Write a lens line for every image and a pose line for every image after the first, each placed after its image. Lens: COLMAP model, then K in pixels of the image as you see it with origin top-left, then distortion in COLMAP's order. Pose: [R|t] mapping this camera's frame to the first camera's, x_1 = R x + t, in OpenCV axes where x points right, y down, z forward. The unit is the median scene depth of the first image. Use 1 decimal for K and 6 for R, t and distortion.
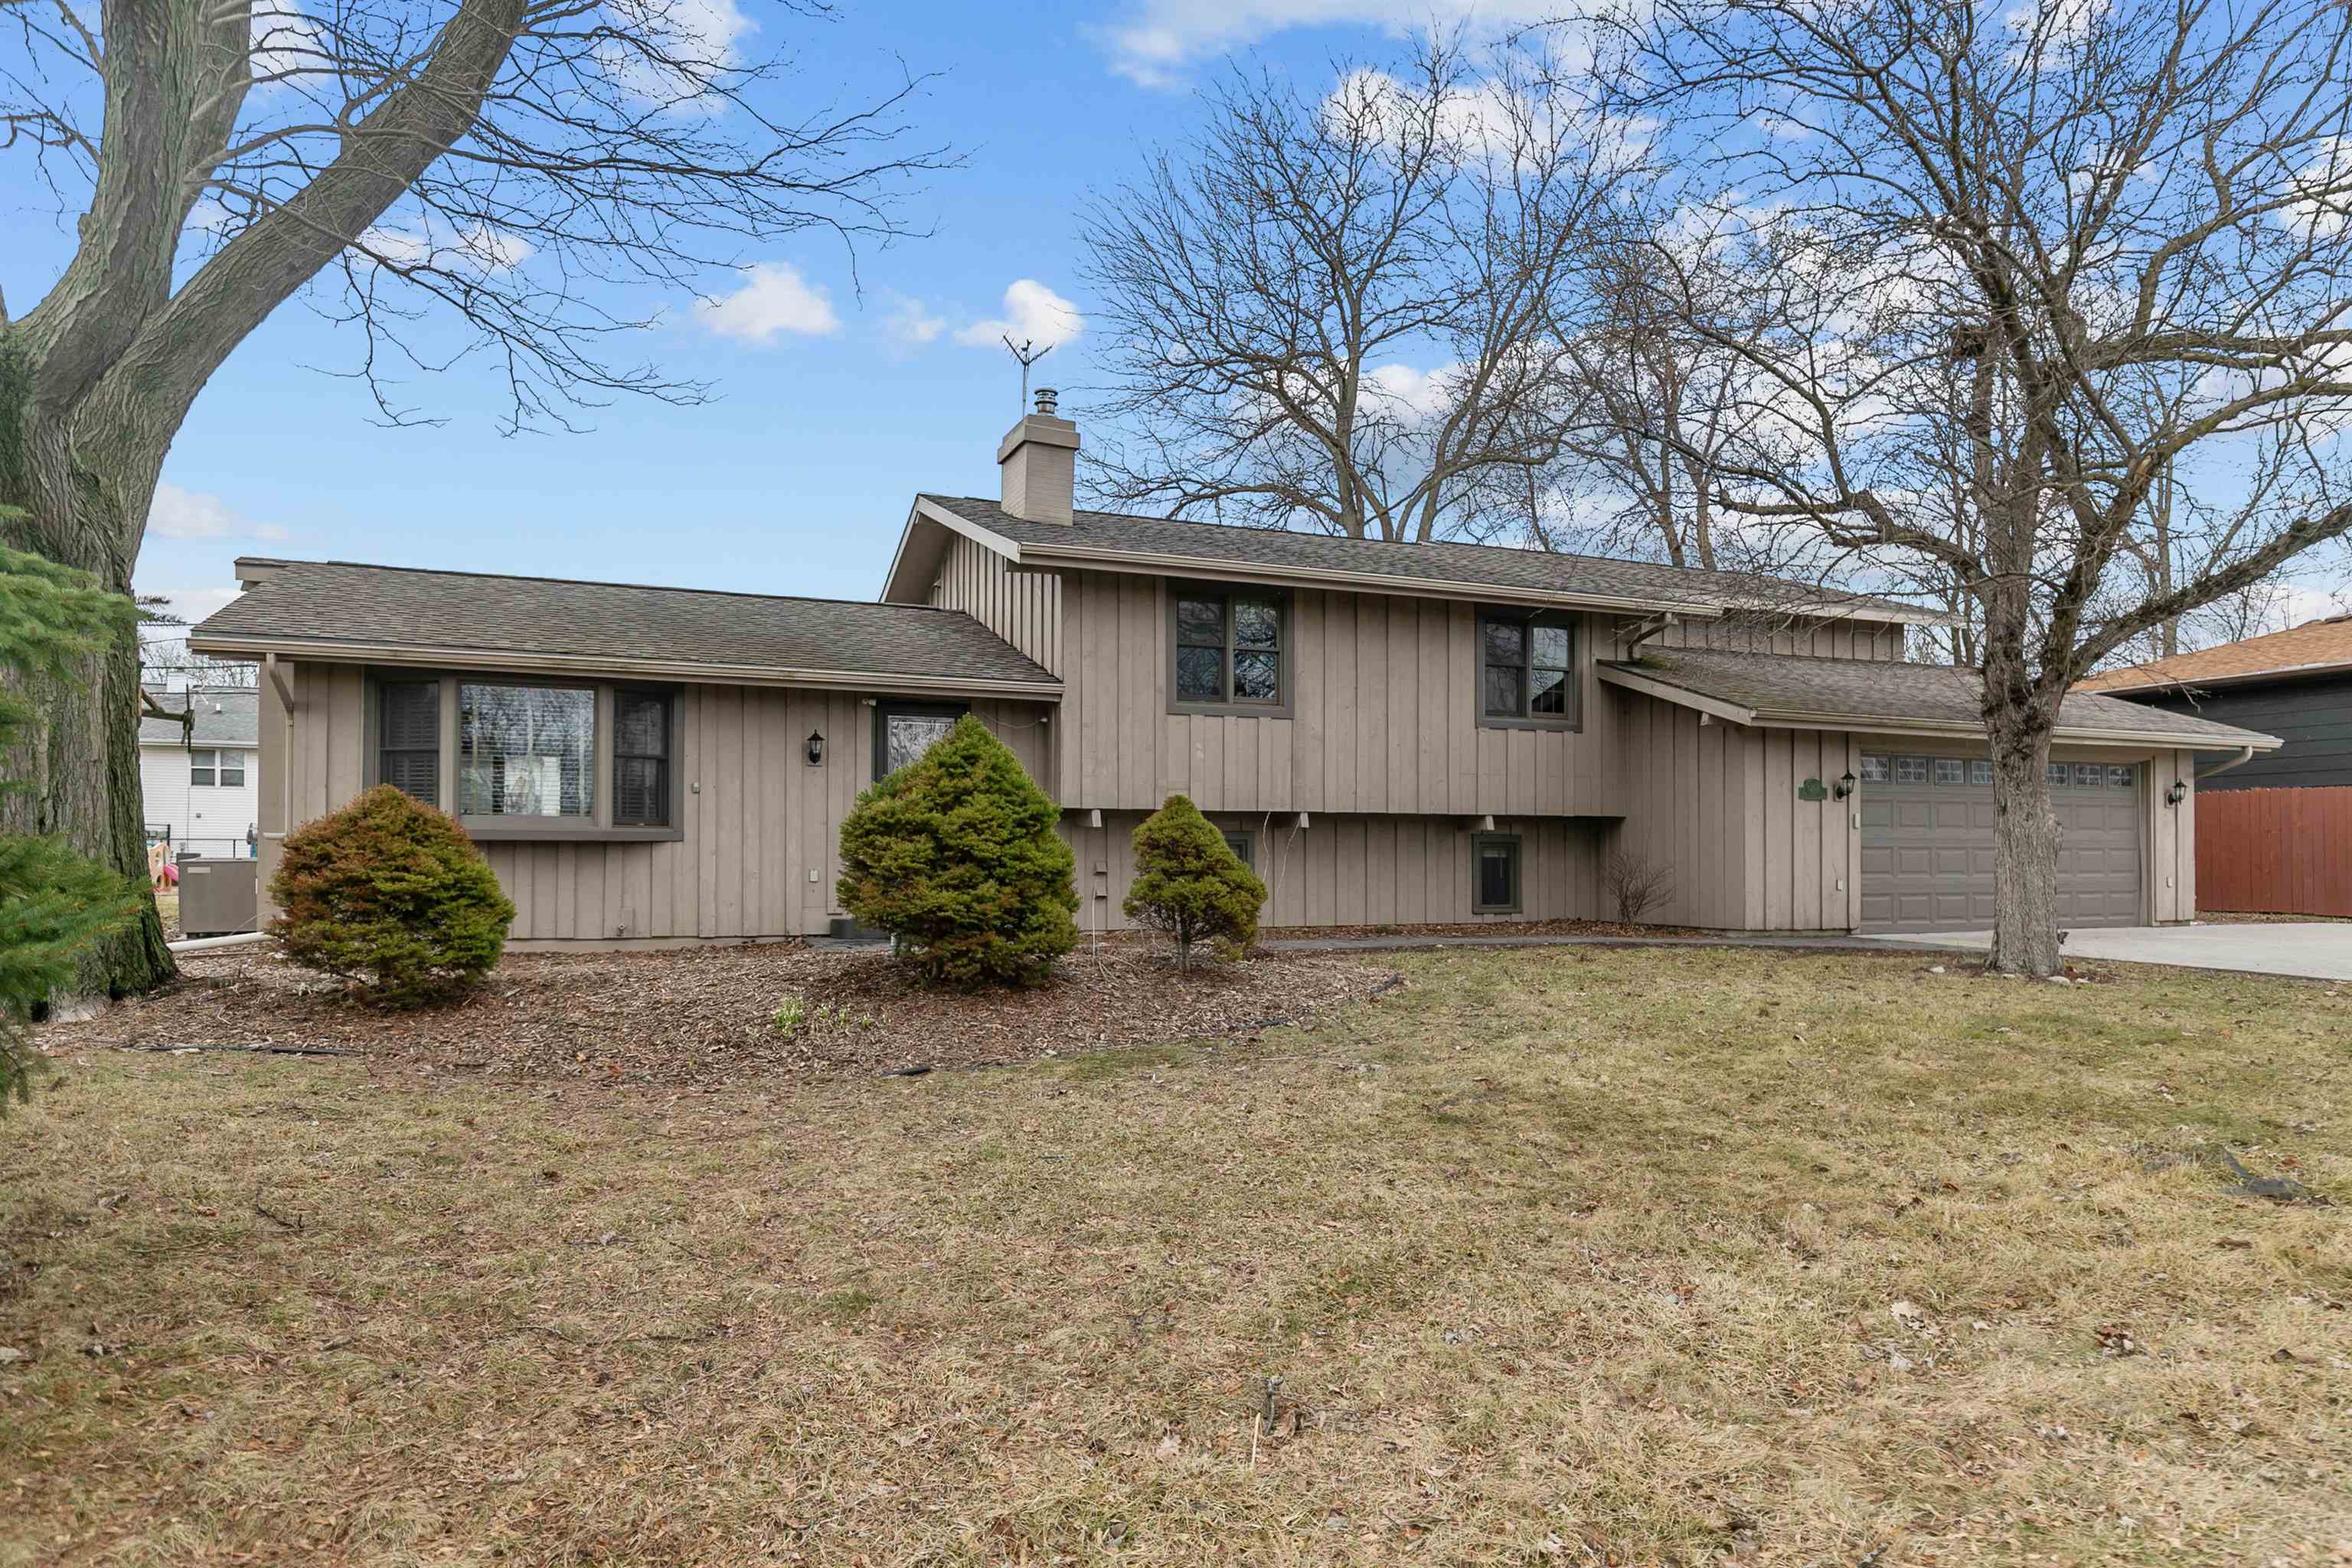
lens RADIAL K [[1503.8, 0, 1170.7], [0, 1503.8, 845.1], [0, 0, 1]] dist [0.005102, -0.000062]
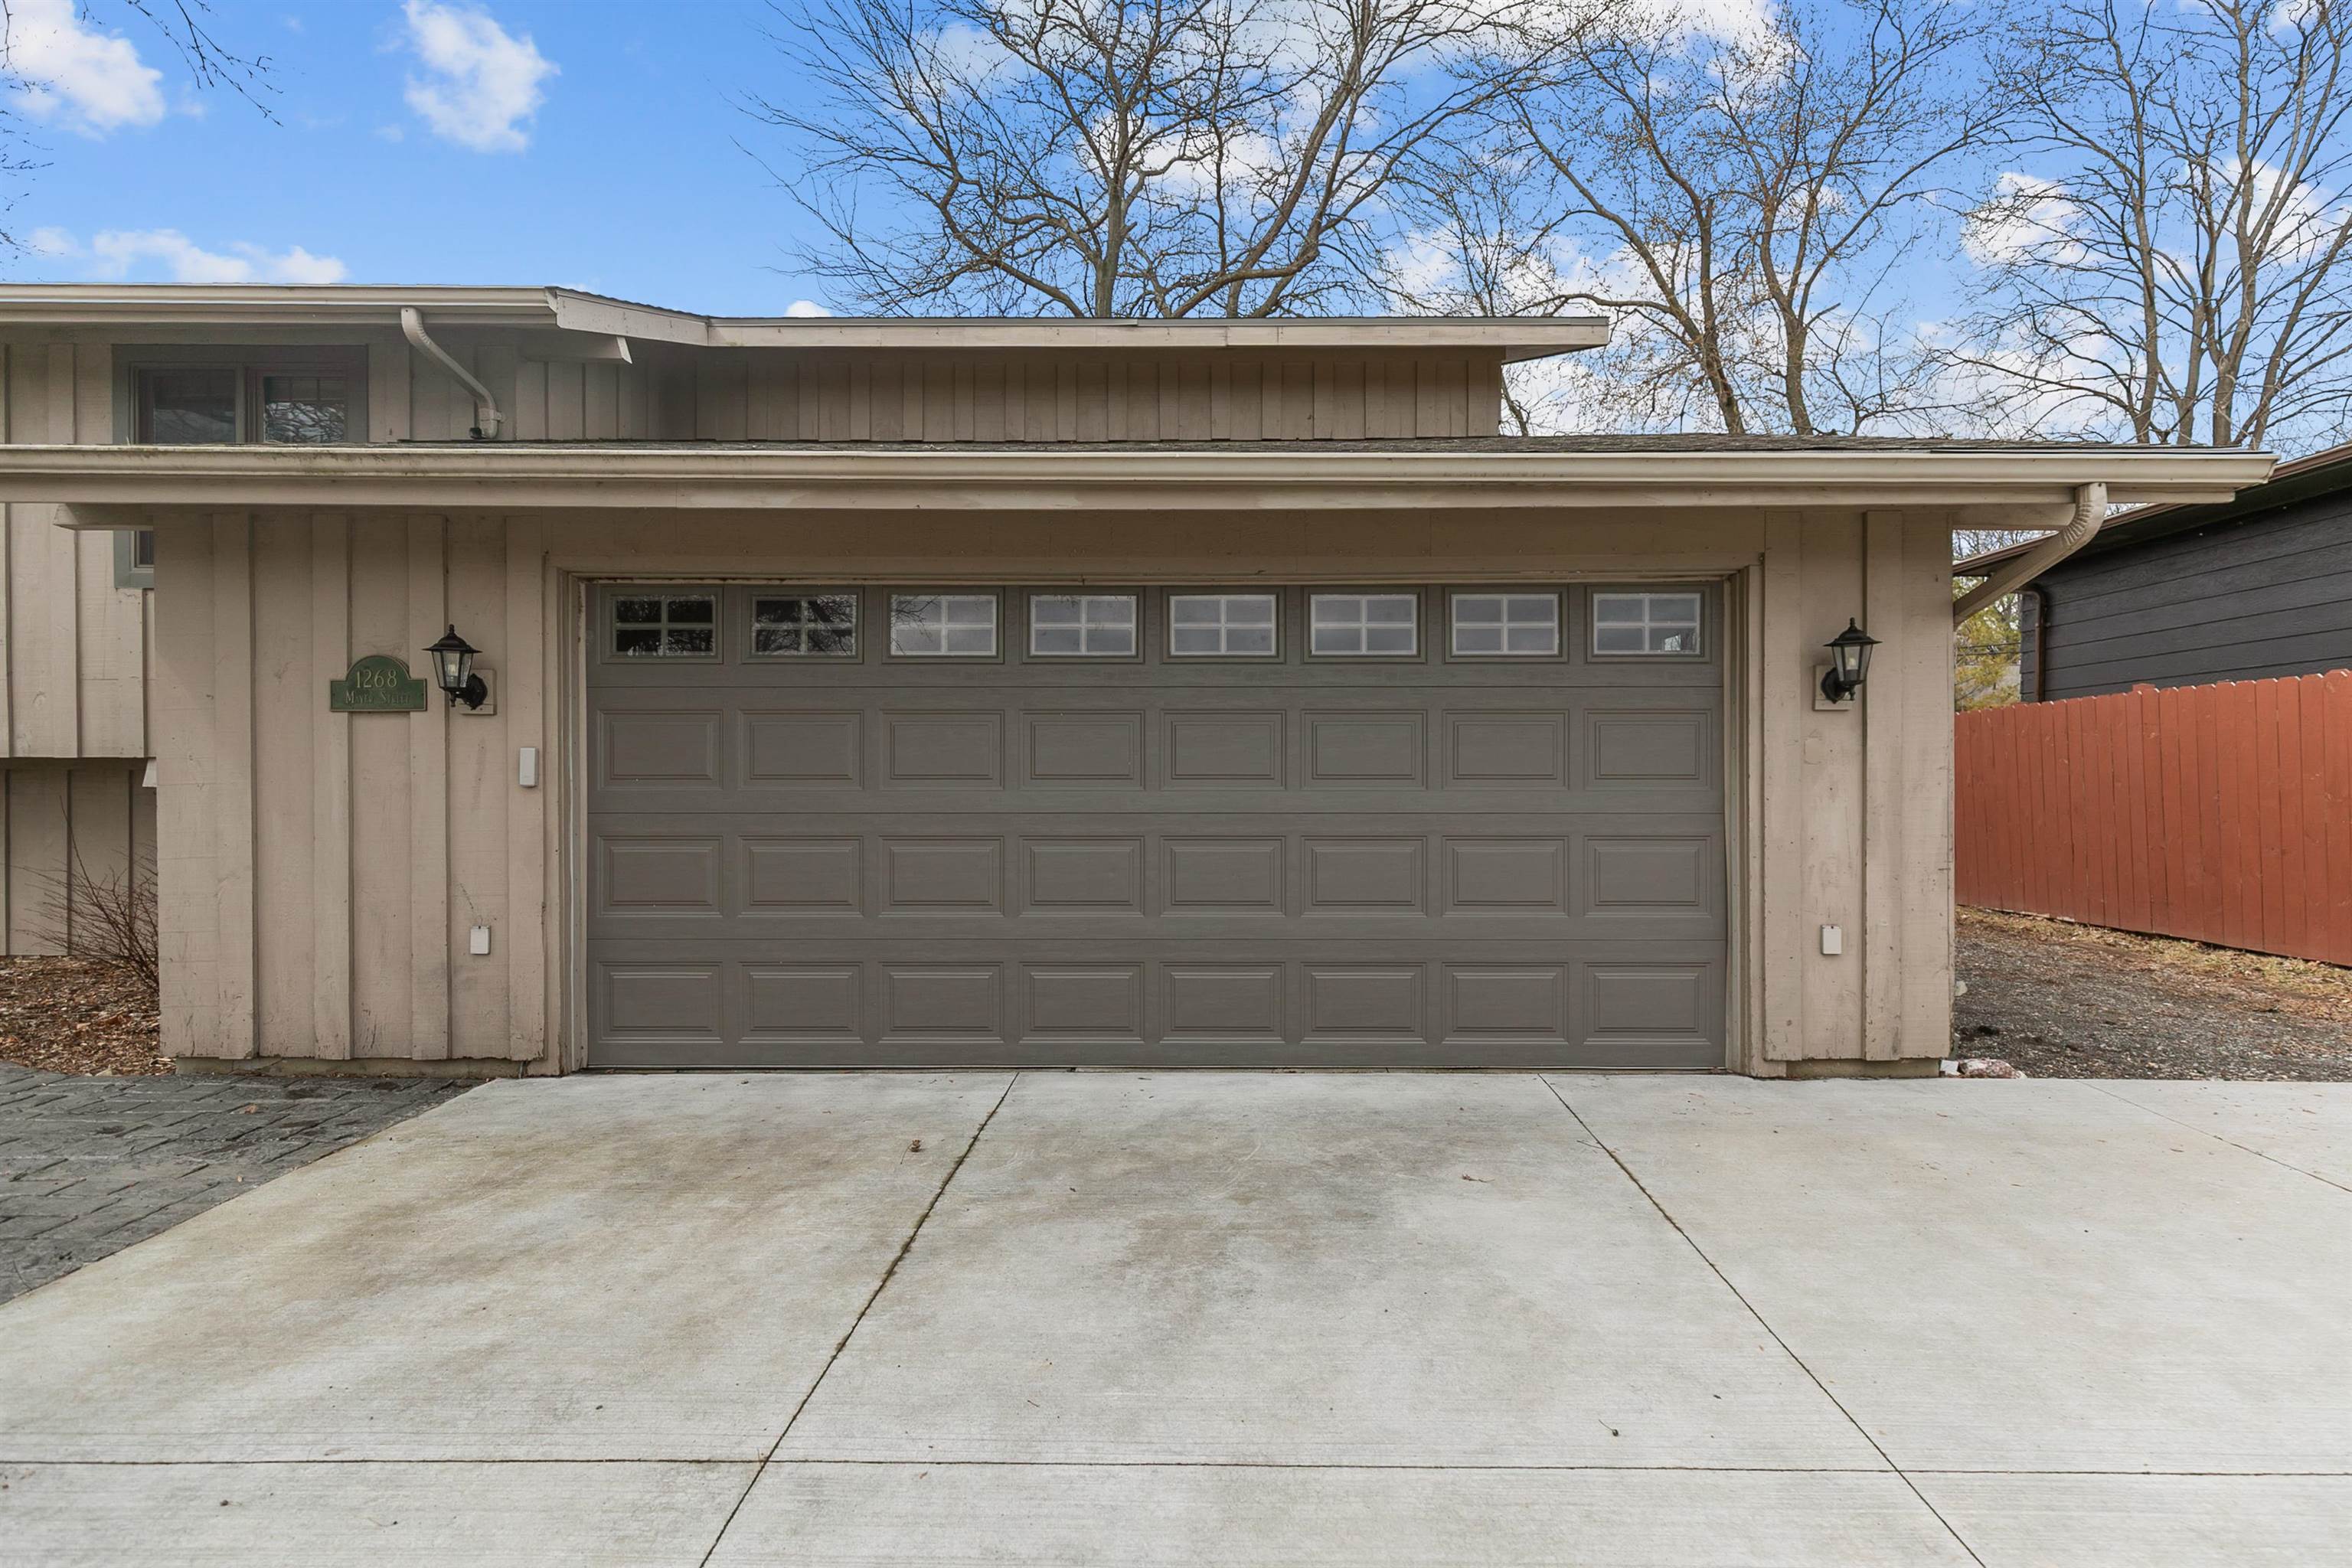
lens RADIAL K [[1095.1, 0, 1234.3], [0, 1095.1, 782.5], [0, 0, 1]] dist [0.000676, 0.000524]
pose [[0.913838, 0.002129, -0.406072, 0.744438], [0.004705, 0.999864, 0.015831, -0.016620], [0.406051, -0.016378, 0.913704, 0.850465]]
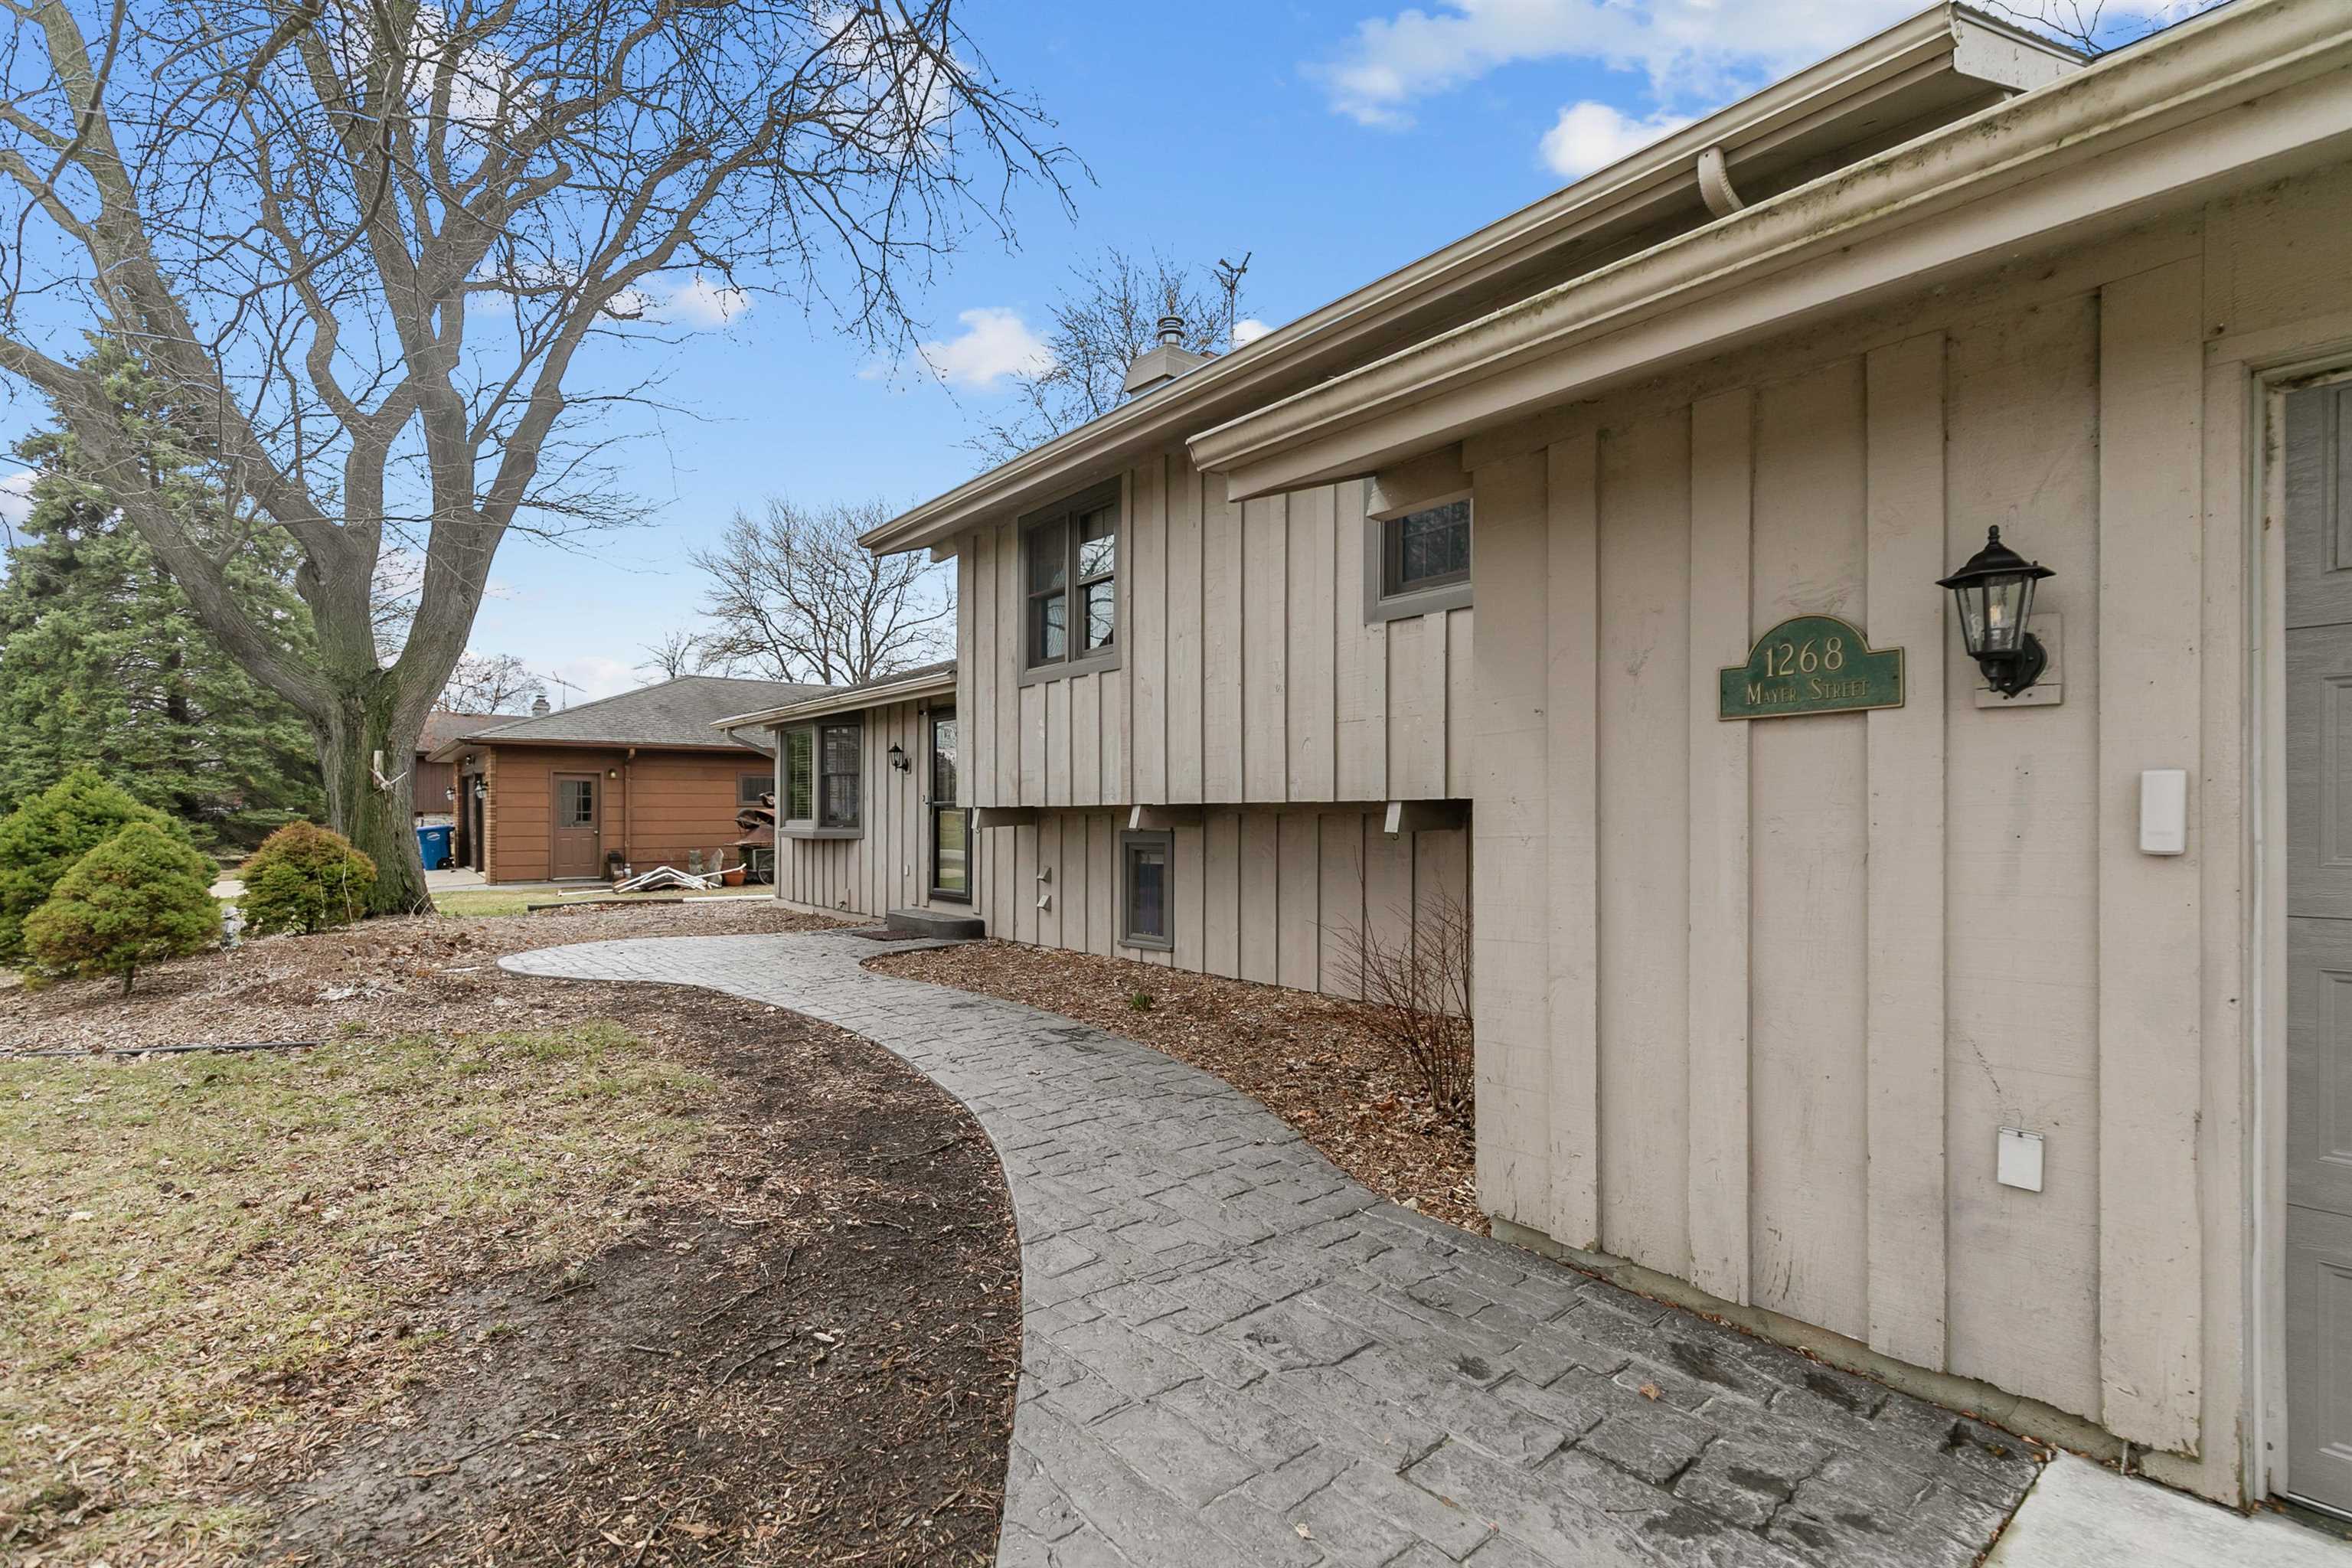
lens RADIAL K [[1094.4, 0, 1182.9], [0, 1094.4, 809.4], [0, 0, 1]] dist [0.012947, 0.000290]
pose [[0.266171, -0.005495, -0.963910, 0.561759], [0.008221, 0.999960, -0.003431, -0.017819], [0.963891, -0.007011, 0.266206, 0.887540]]
